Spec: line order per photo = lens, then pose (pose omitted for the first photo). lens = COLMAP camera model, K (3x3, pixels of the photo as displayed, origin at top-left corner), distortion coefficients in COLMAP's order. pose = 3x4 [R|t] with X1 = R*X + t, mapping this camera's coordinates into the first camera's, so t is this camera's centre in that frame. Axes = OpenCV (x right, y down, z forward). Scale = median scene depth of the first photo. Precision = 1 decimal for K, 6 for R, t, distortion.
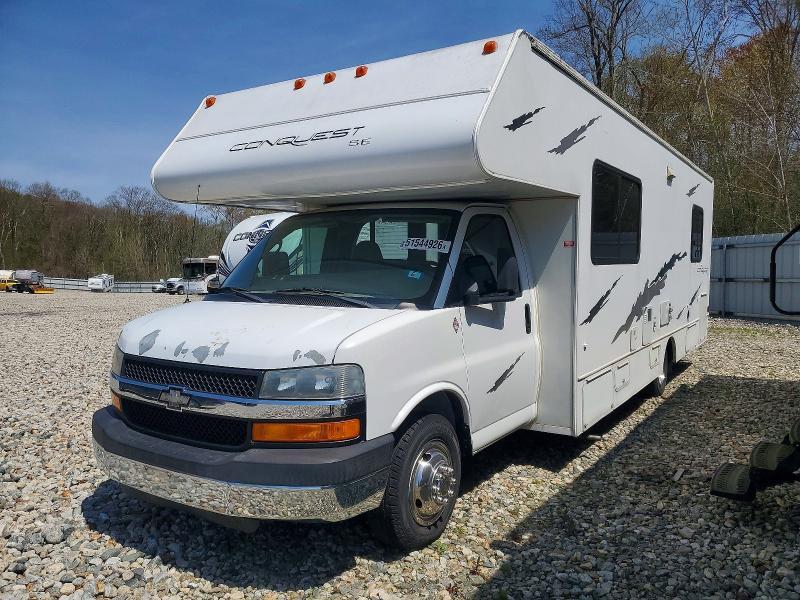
lens RADIAL K [[642.2, 0, 400.0], [0, 642.2, 300.0], [0, 0, 1]] dist [-0.003409, -0.003946]
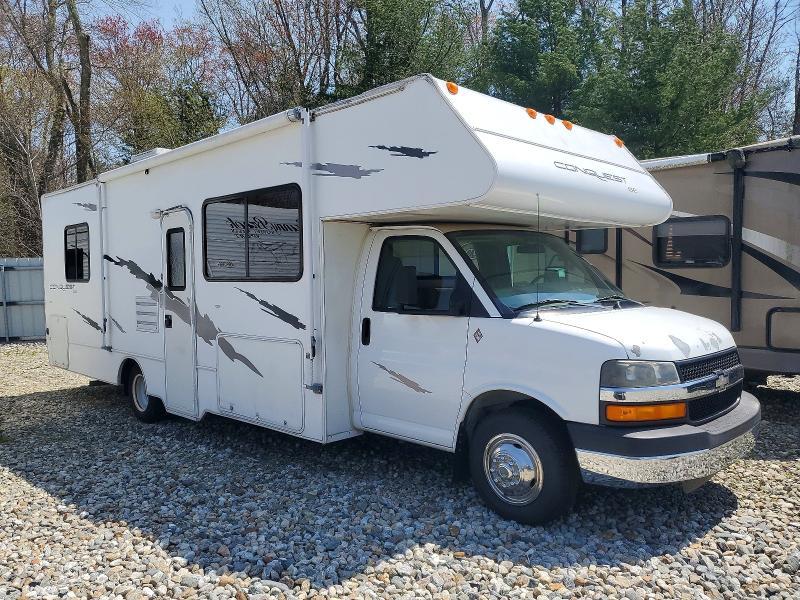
lens RADIAL K [[642.2, 0, 400.0], [0, 642.2, 300.0], [0, 0, 1]] dist [-0.003409, -0.003946]
pose [[0.215864, -0.022841, 0.976156, -1.043683], [0.061941, 0.998033, 0.009655, -0.035738], [-0.974457, 0.058380, 0.216854, 0.817865]]
